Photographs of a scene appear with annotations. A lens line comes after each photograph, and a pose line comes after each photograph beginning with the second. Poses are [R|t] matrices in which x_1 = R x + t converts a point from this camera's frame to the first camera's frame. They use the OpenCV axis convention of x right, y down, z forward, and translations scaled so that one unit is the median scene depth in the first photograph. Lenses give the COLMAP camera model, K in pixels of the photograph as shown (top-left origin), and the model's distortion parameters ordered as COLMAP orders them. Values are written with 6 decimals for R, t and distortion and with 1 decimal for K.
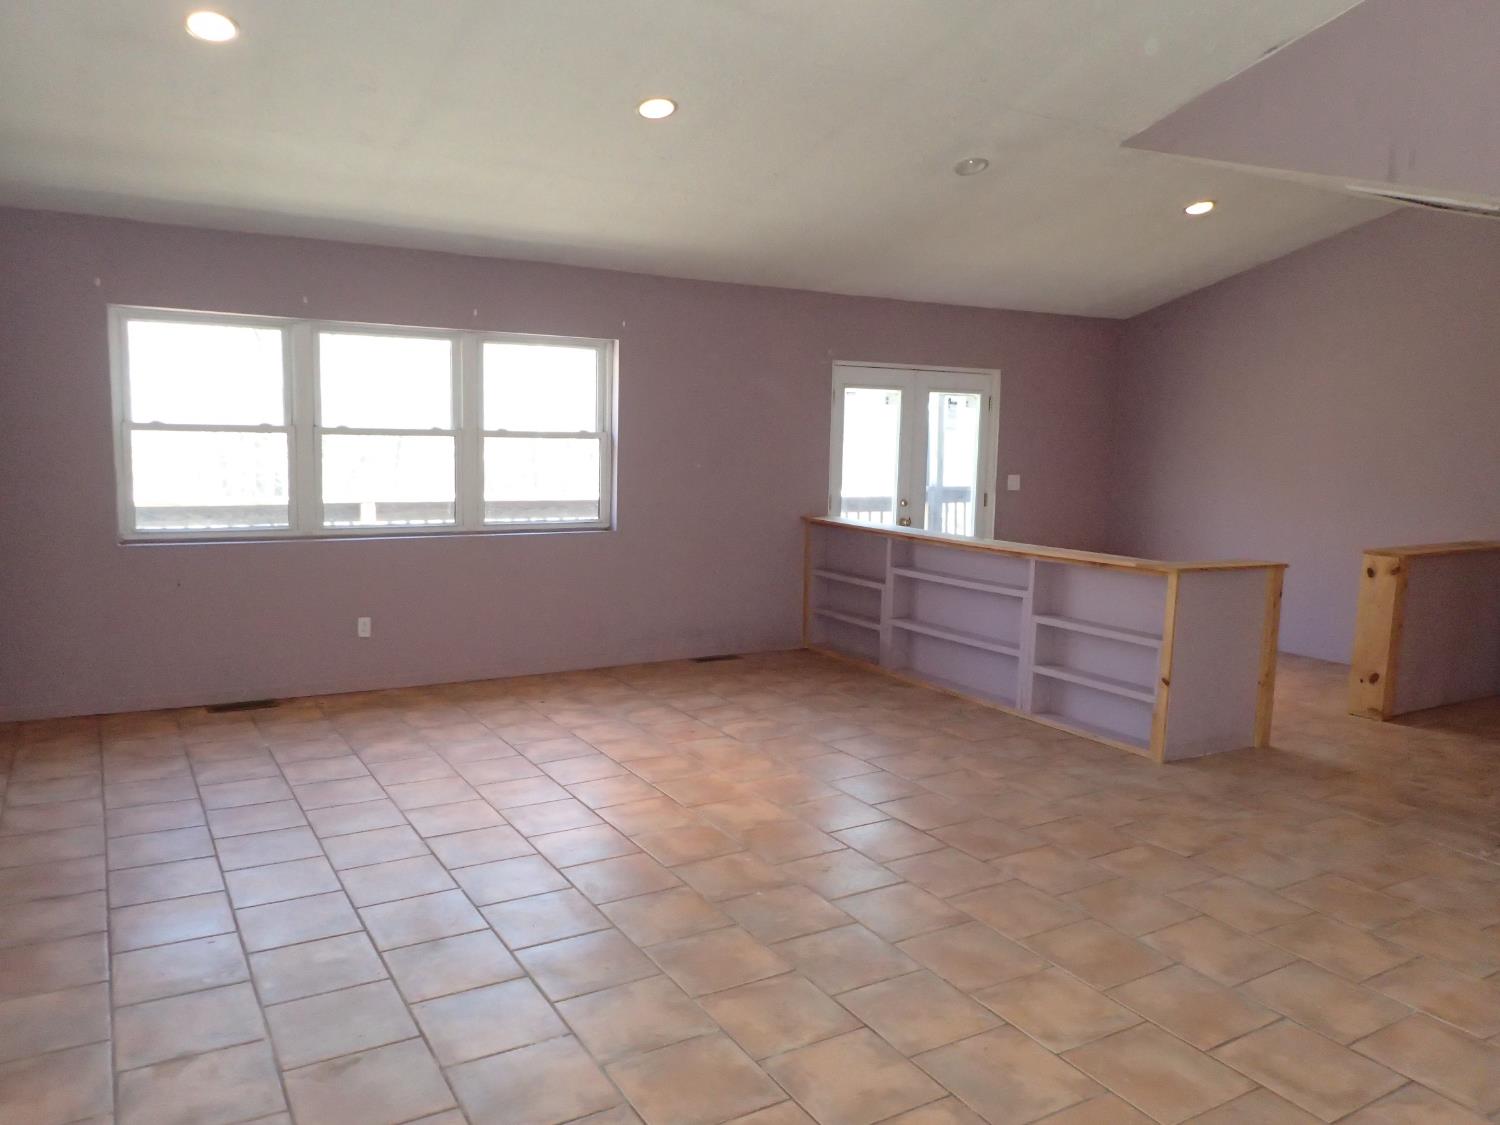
lens RADIAL K [[1102.0, 0, 755.0], [0, 1102.0, 564.1], [0, 0, 1]] dist [-0.005945, -0.000017]
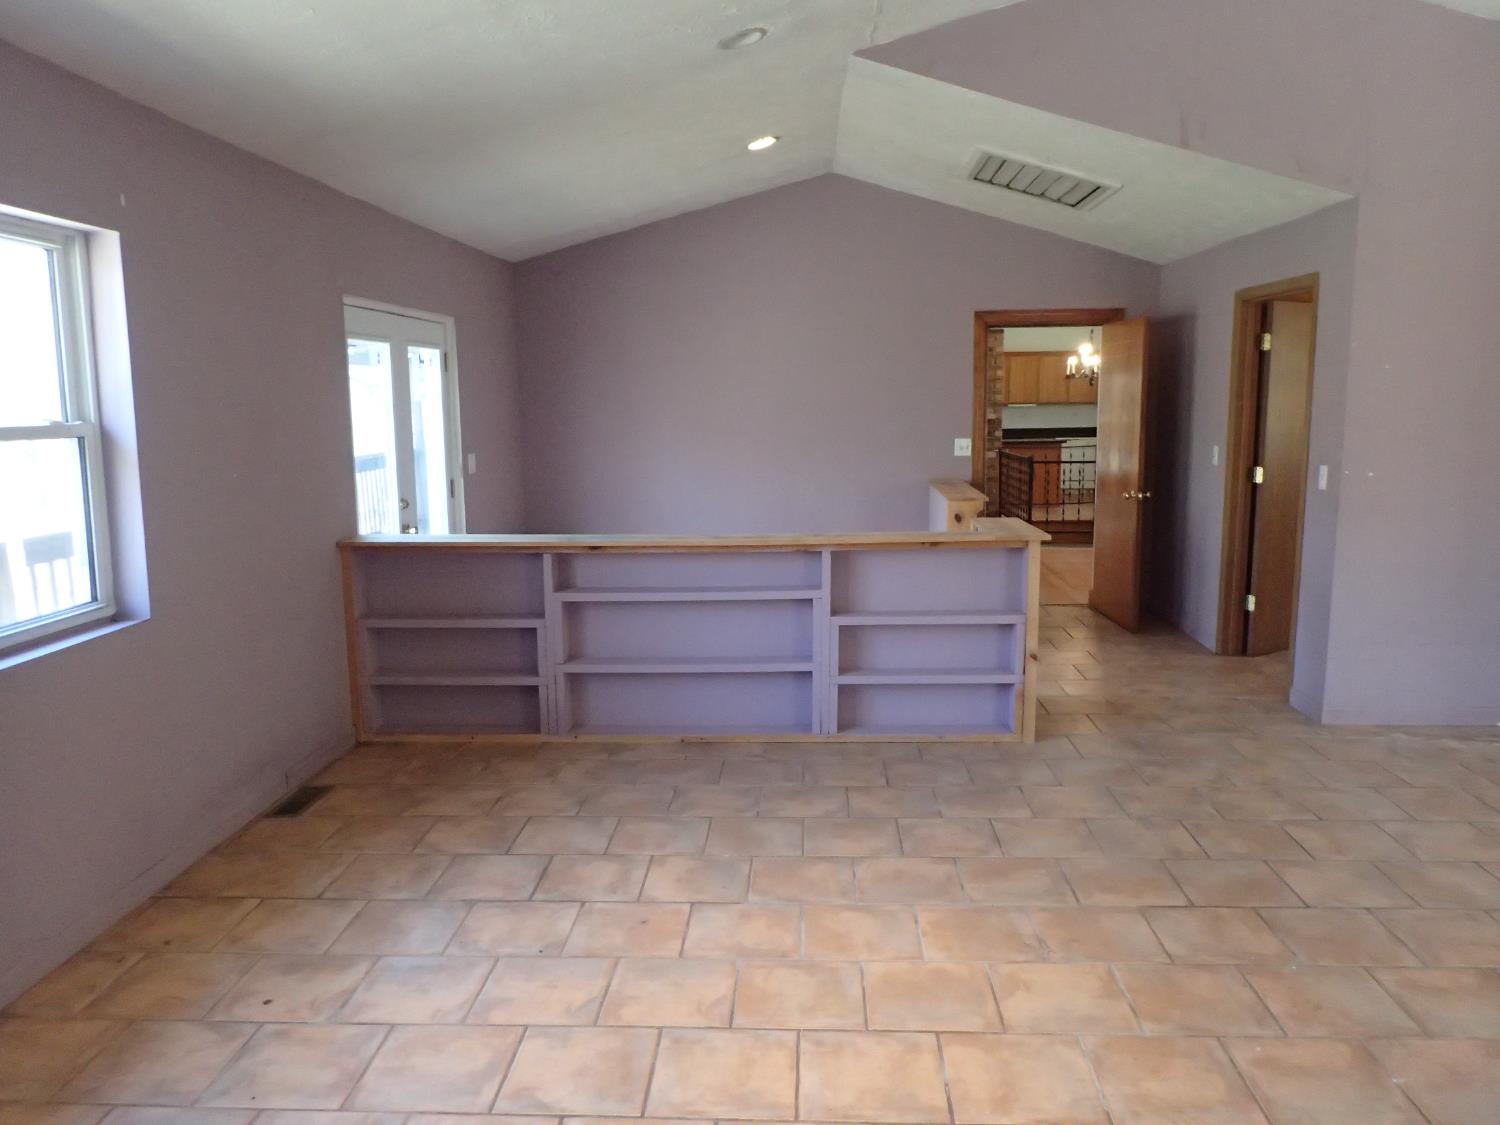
lens RADIAL K [[1102.0, 0, 755.0], [0, 1102.0, 564.1], [0, 0, 1]] dist [-0.005945, -0.000017]
pose [[0.552019, -0.152891, 0.819695, -0.452133], [0.124429, 0.987143, 0.100328, -0.083304], [-0.824495, 0.046611, 0.563946, 0.580680]]
